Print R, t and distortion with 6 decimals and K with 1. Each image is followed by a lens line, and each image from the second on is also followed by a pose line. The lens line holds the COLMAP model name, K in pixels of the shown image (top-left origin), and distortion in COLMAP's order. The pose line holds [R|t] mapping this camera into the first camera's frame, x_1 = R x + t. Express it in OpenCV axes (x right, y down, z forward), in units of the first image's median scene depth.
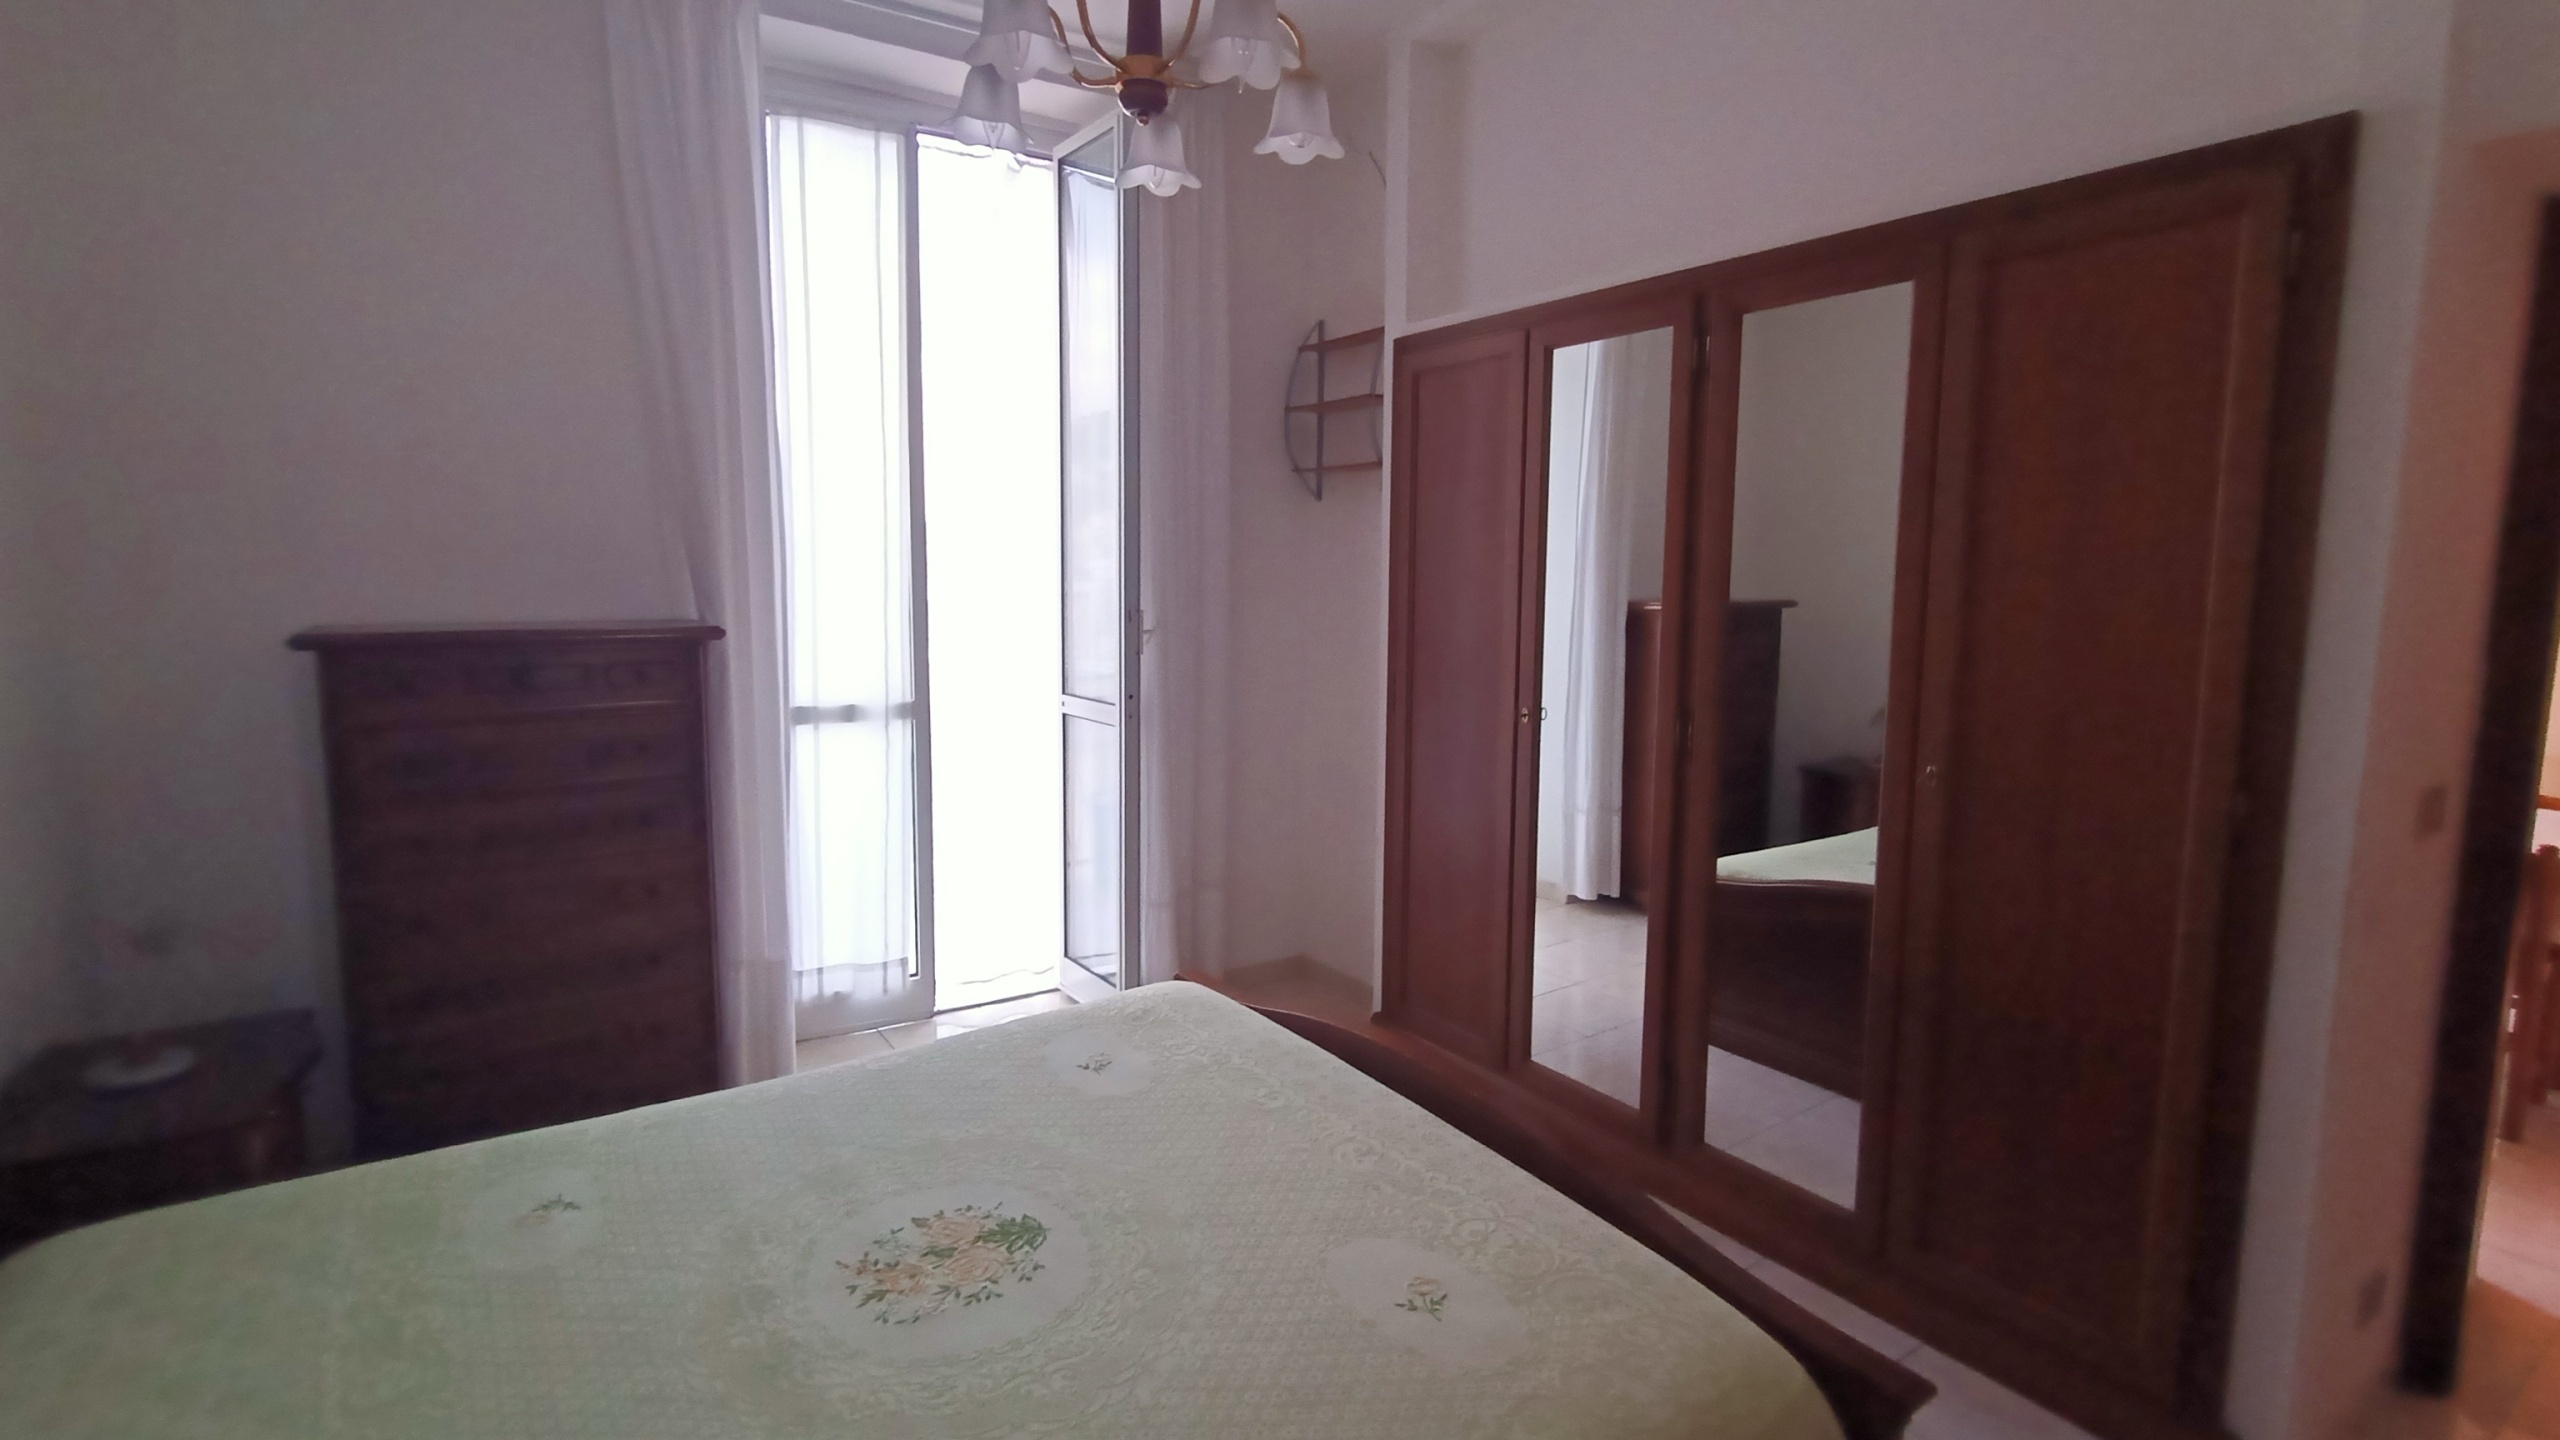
lens RADIAL K [[1172.0, 0, 1276.3], [0, 1172.0, 706.7], [0, 0, 1]] dist [0.002182, 0.000263]
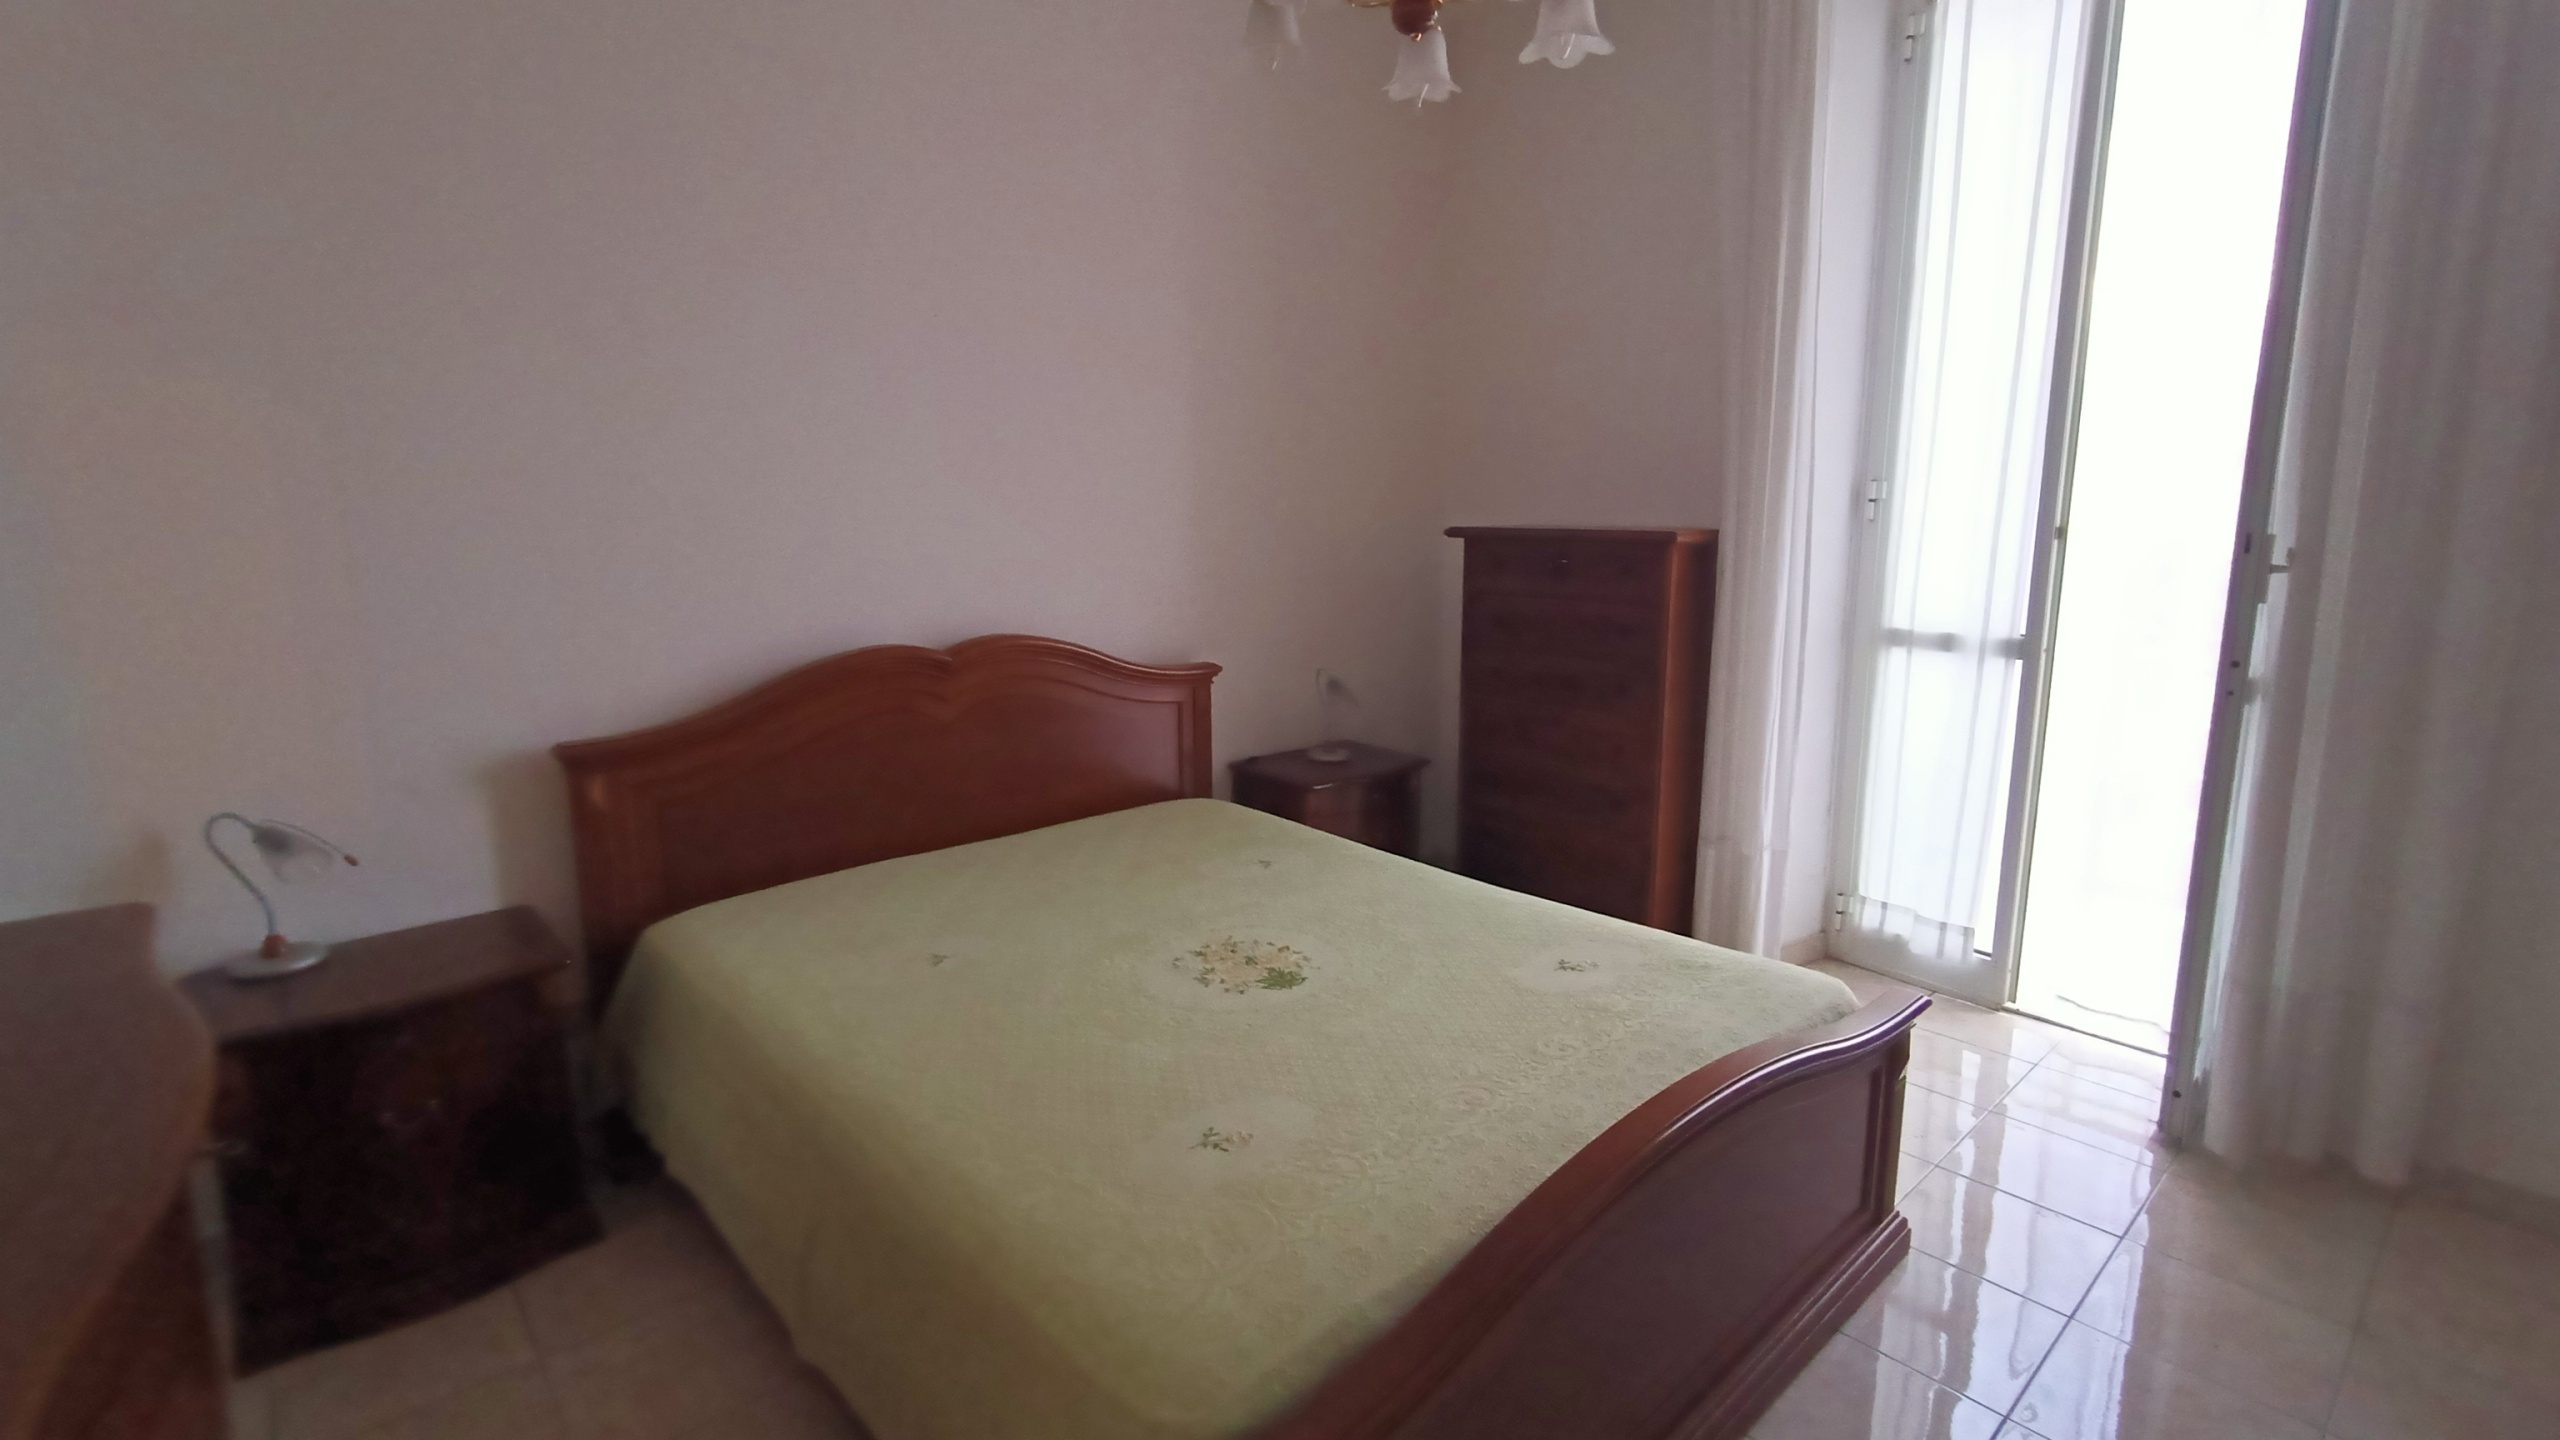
lens RADIAL K [[1172.0, 0, 1278.5], [0, 1172.0, 716.5], [0, 0, 1]] dist [0.002182, 0.000263]
pose [[0.129617, 0.171213, -0.976671, 0.477615], [-0.116137, 0.980822, 0.156528, -0.020638], [0.984739, 0.093139, 0.147015, 0.368567]]
